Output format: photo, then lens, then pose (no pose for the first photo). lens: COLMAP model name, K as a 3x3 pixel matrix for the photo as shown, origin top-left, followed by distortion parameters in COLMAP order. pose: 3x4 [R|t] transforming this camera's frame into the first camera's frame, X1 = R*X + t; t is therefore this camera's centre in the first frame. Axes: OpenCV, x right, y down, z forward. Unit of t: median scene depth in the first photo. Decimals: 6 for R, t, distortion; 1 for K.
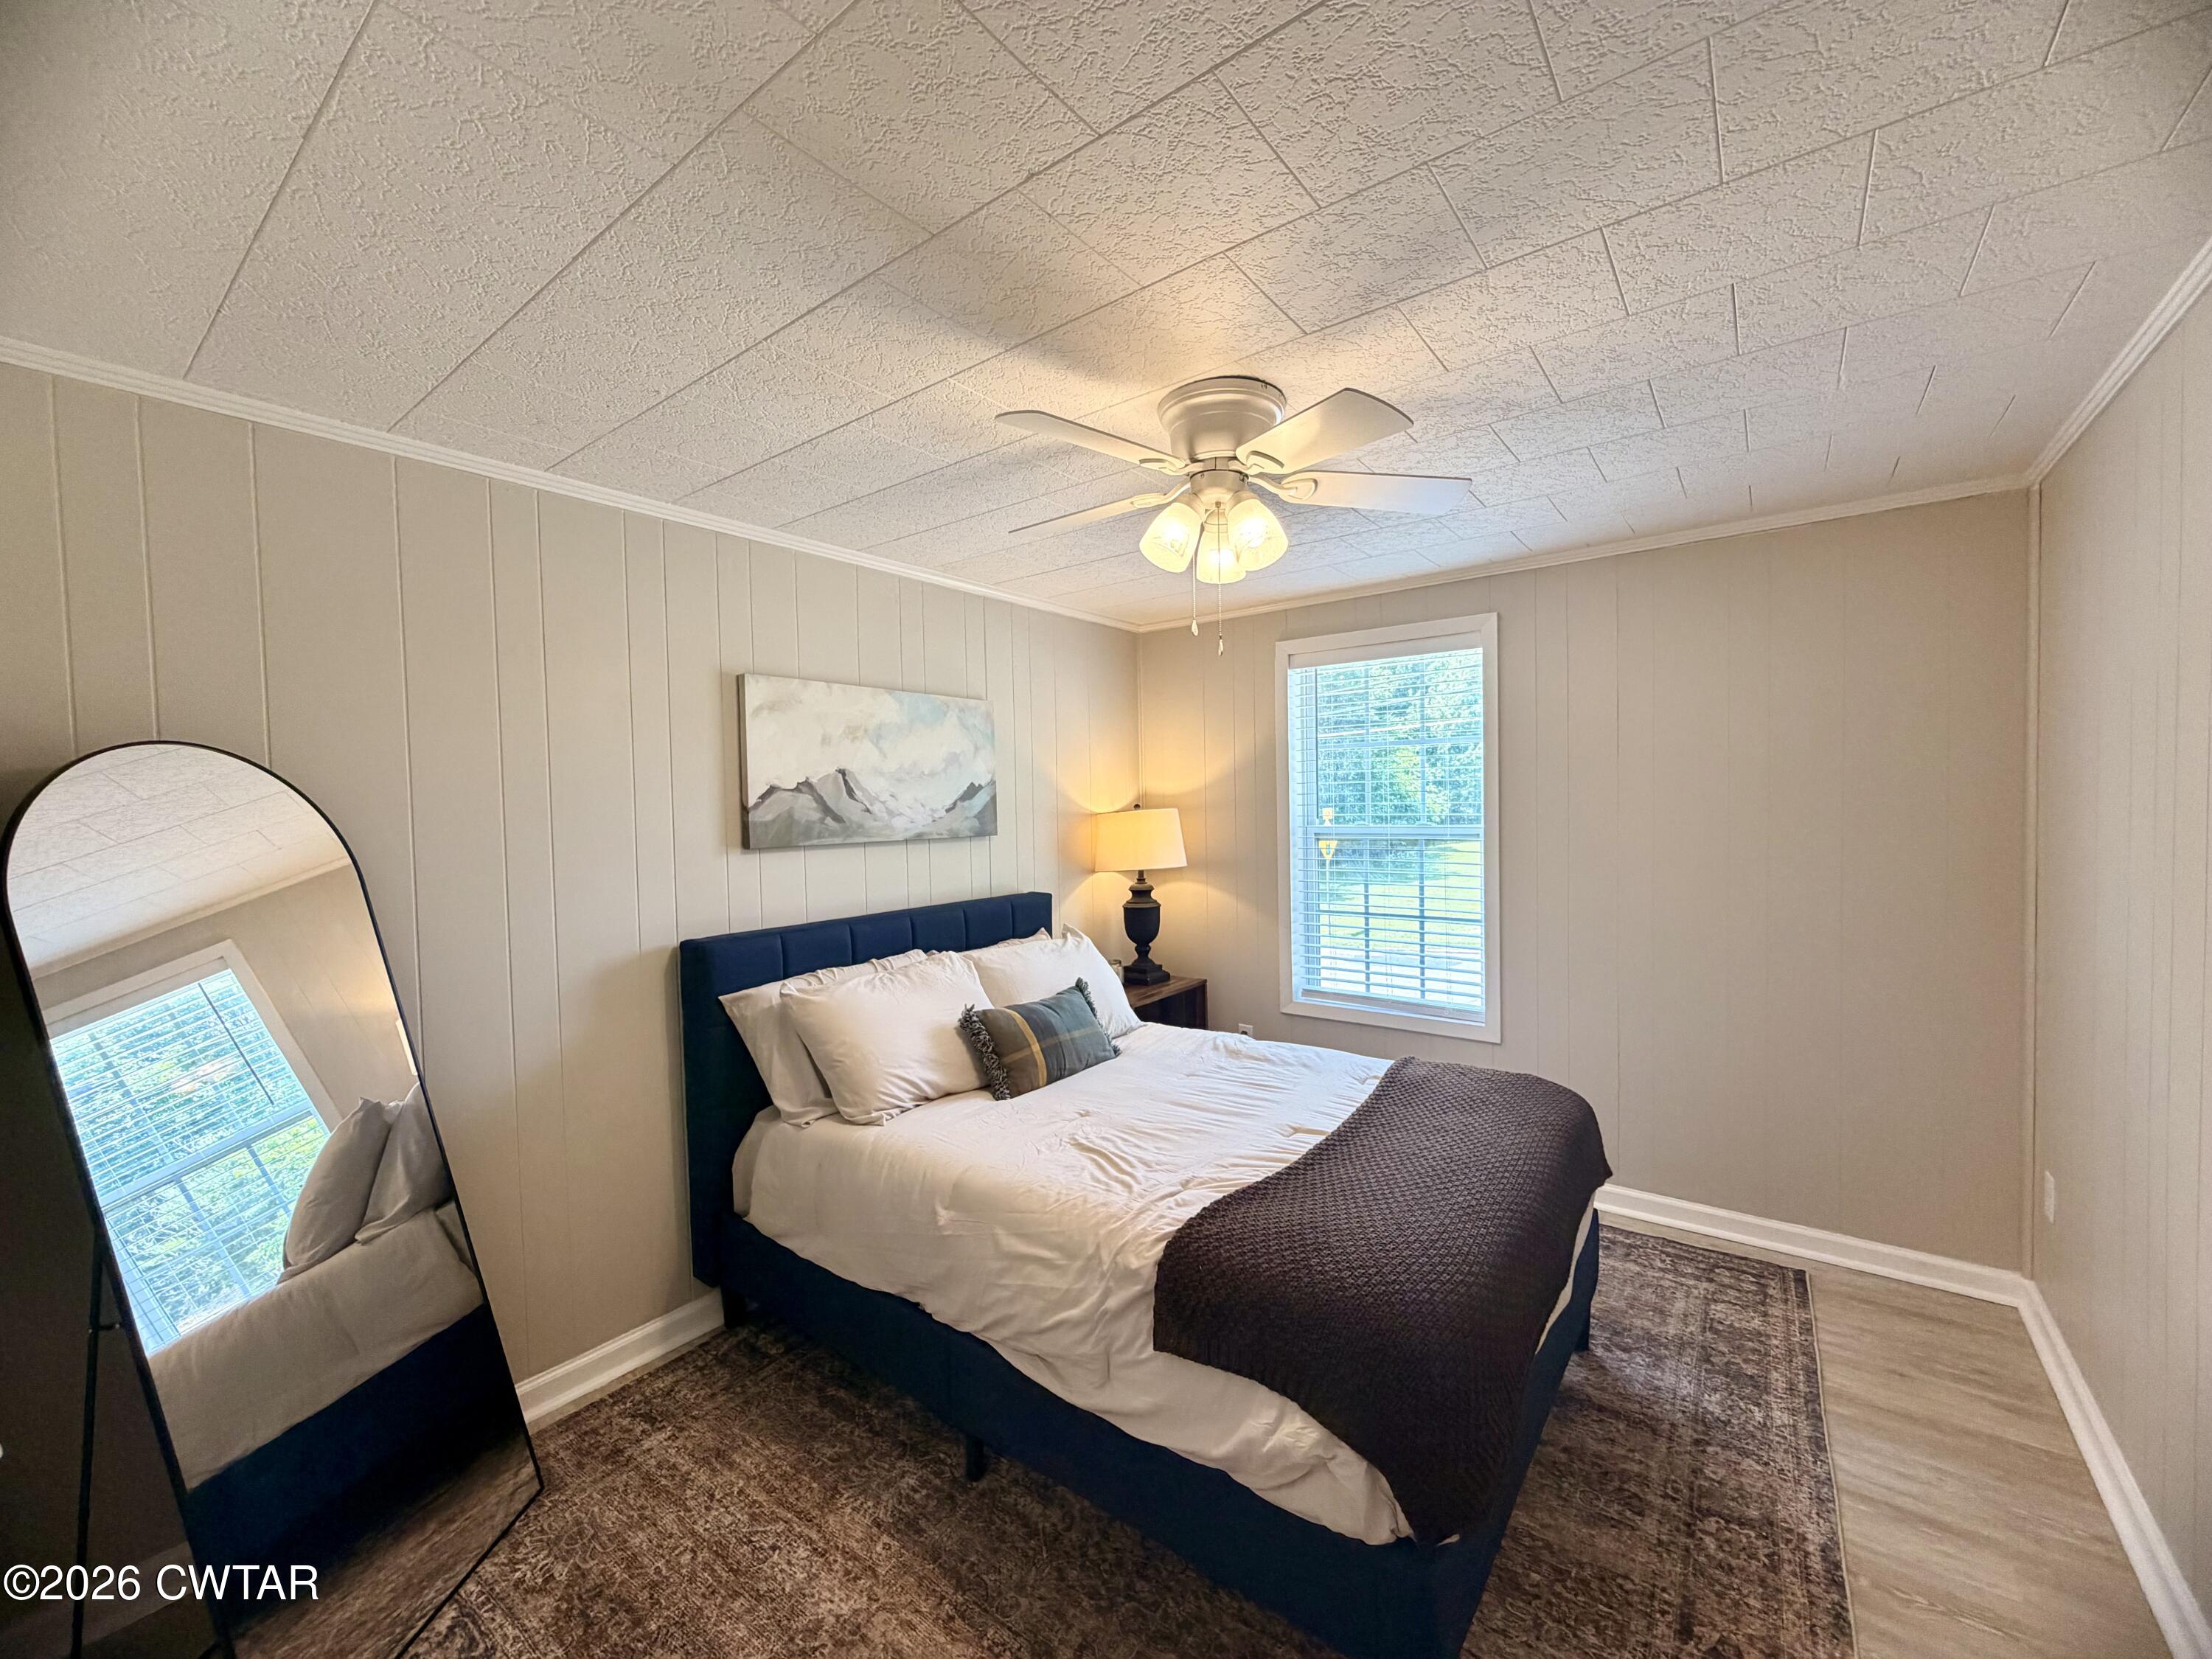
lens RADIAL K [[879.4, 0, 1088.0], [0, 879.4, 837.5], [0, 0, 1]] dist [0.001213, 0.000533]
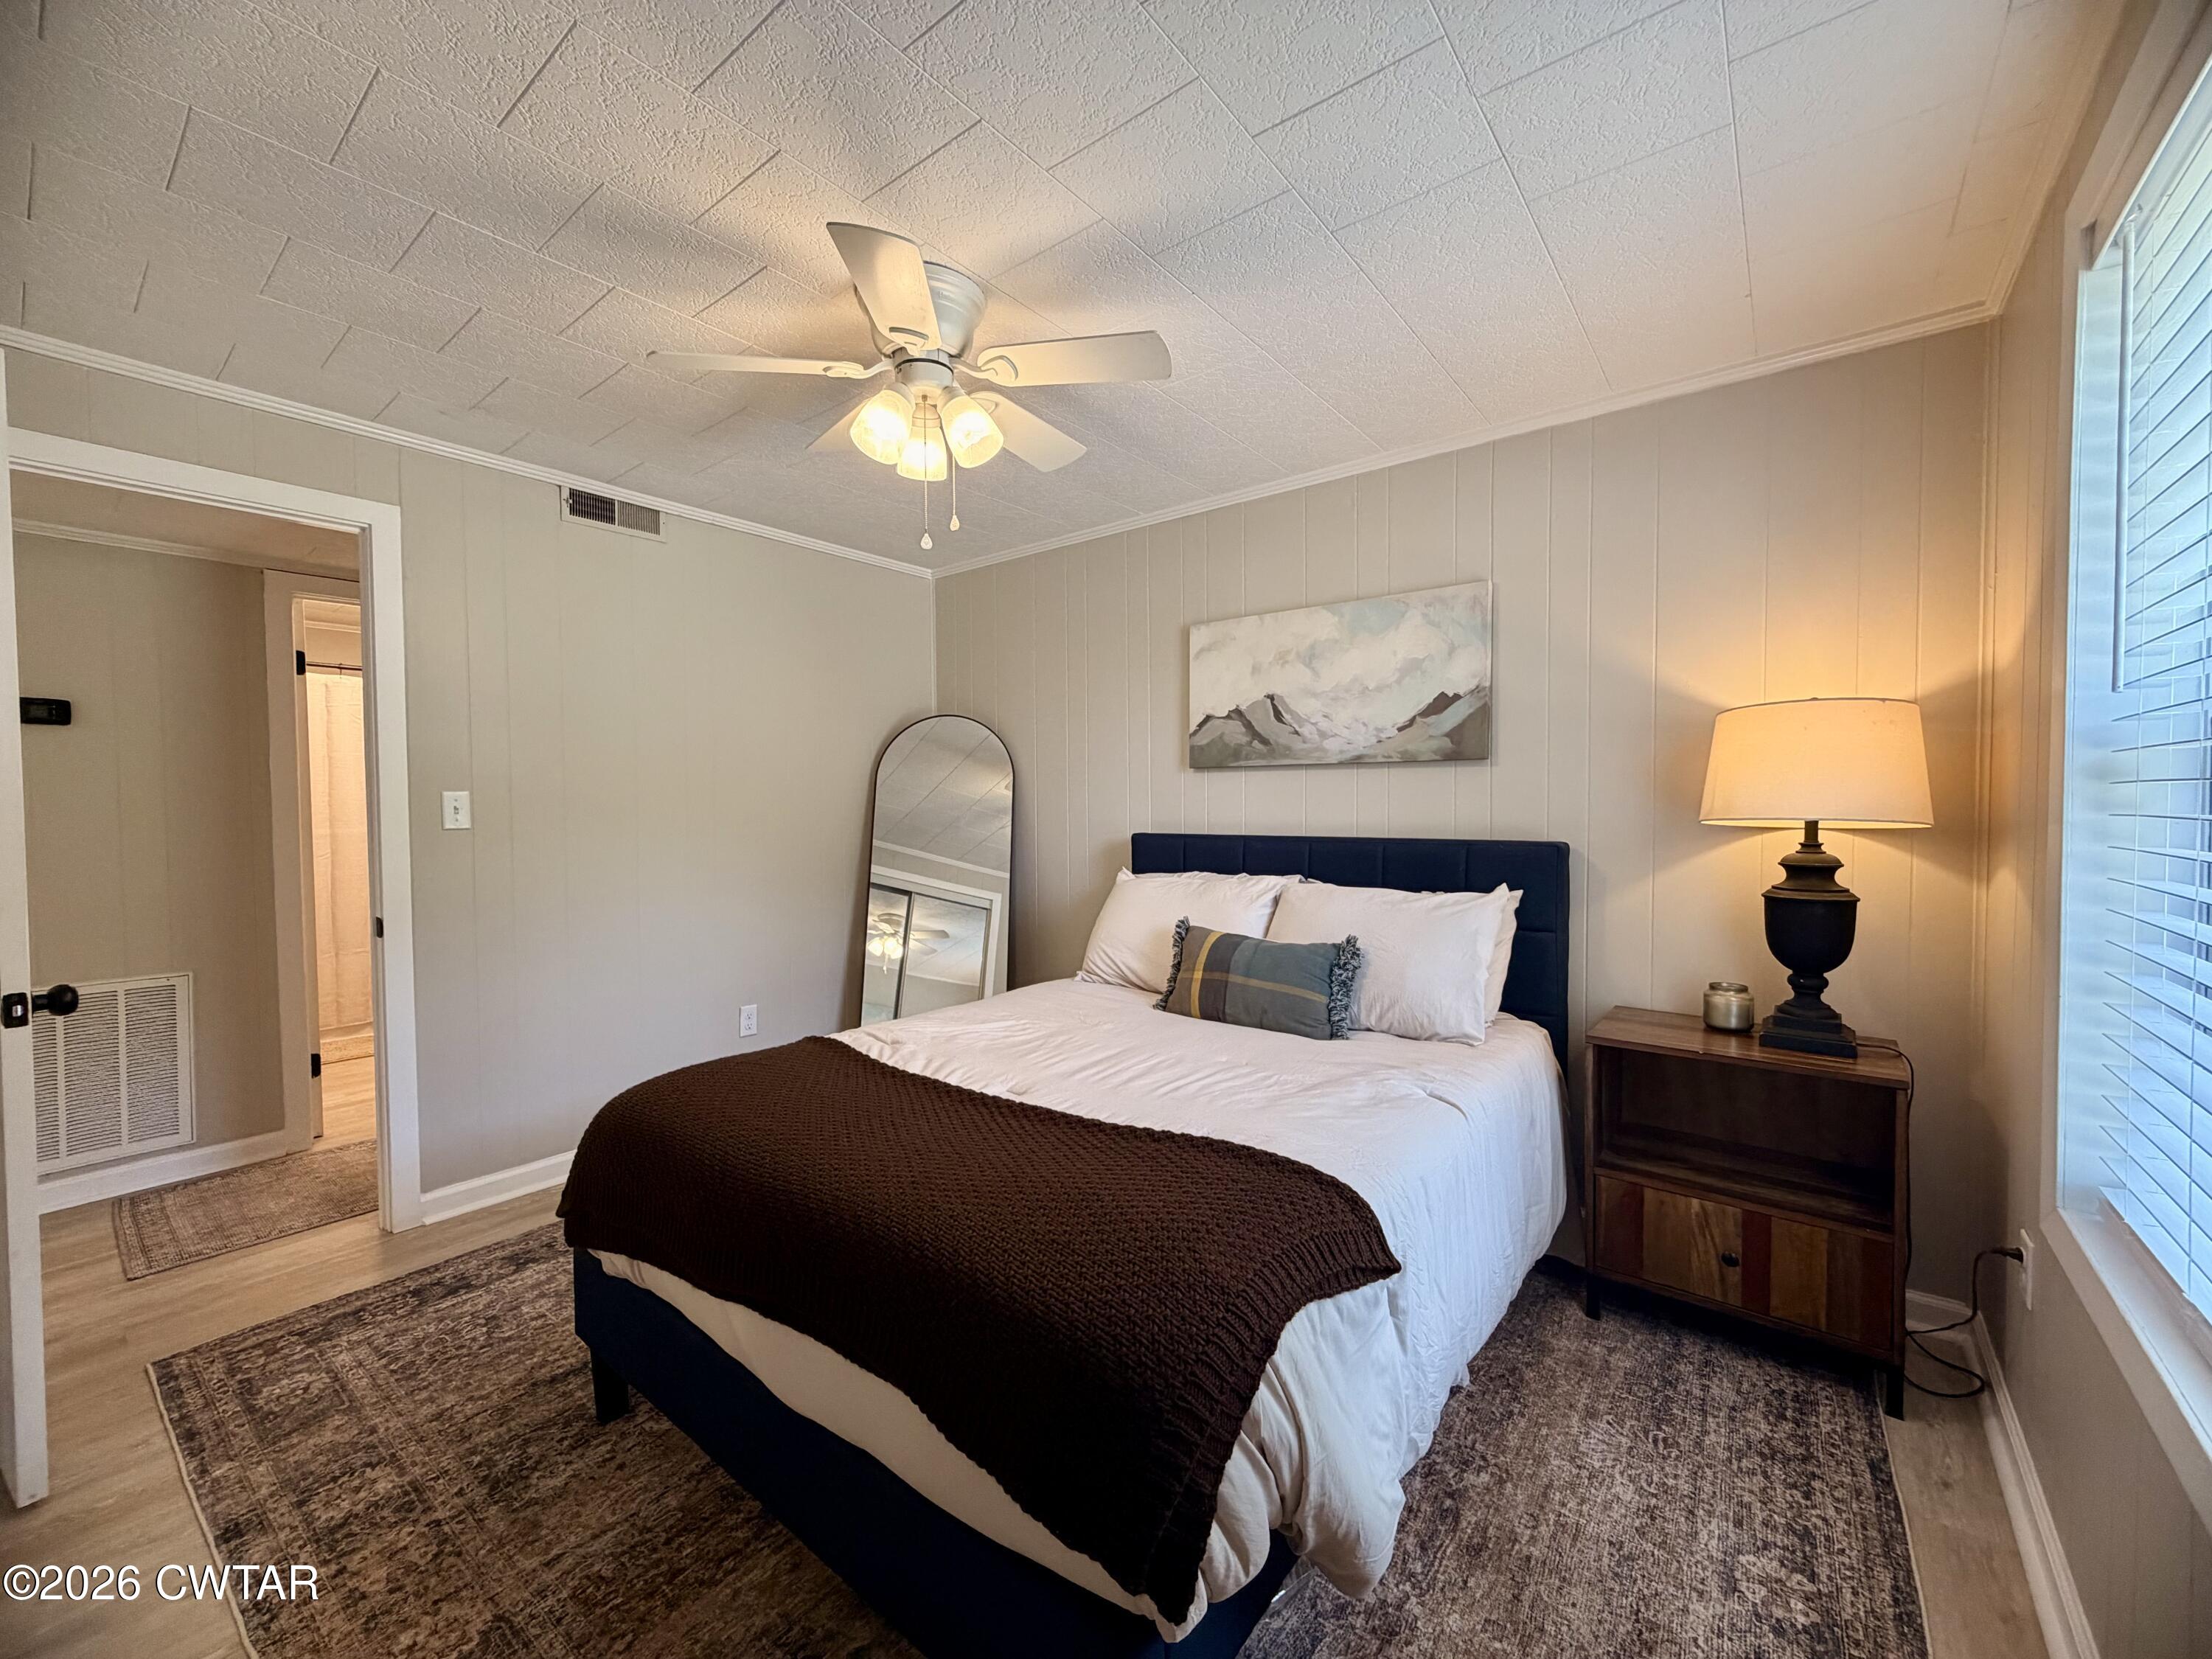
lens RADIAL K [[879.4, 0, 1088.0], [0, 879.4, 822.7], [0, 0, 1]] dist [0.001213, 0.000533]
pose [[-0.014732, 0.038502, -0.999150, 0.756360], [-0.040431, 0.998418, 0.039070, 0.041977], [0.999074, 0.040972, -0.013152, 0.776769]]
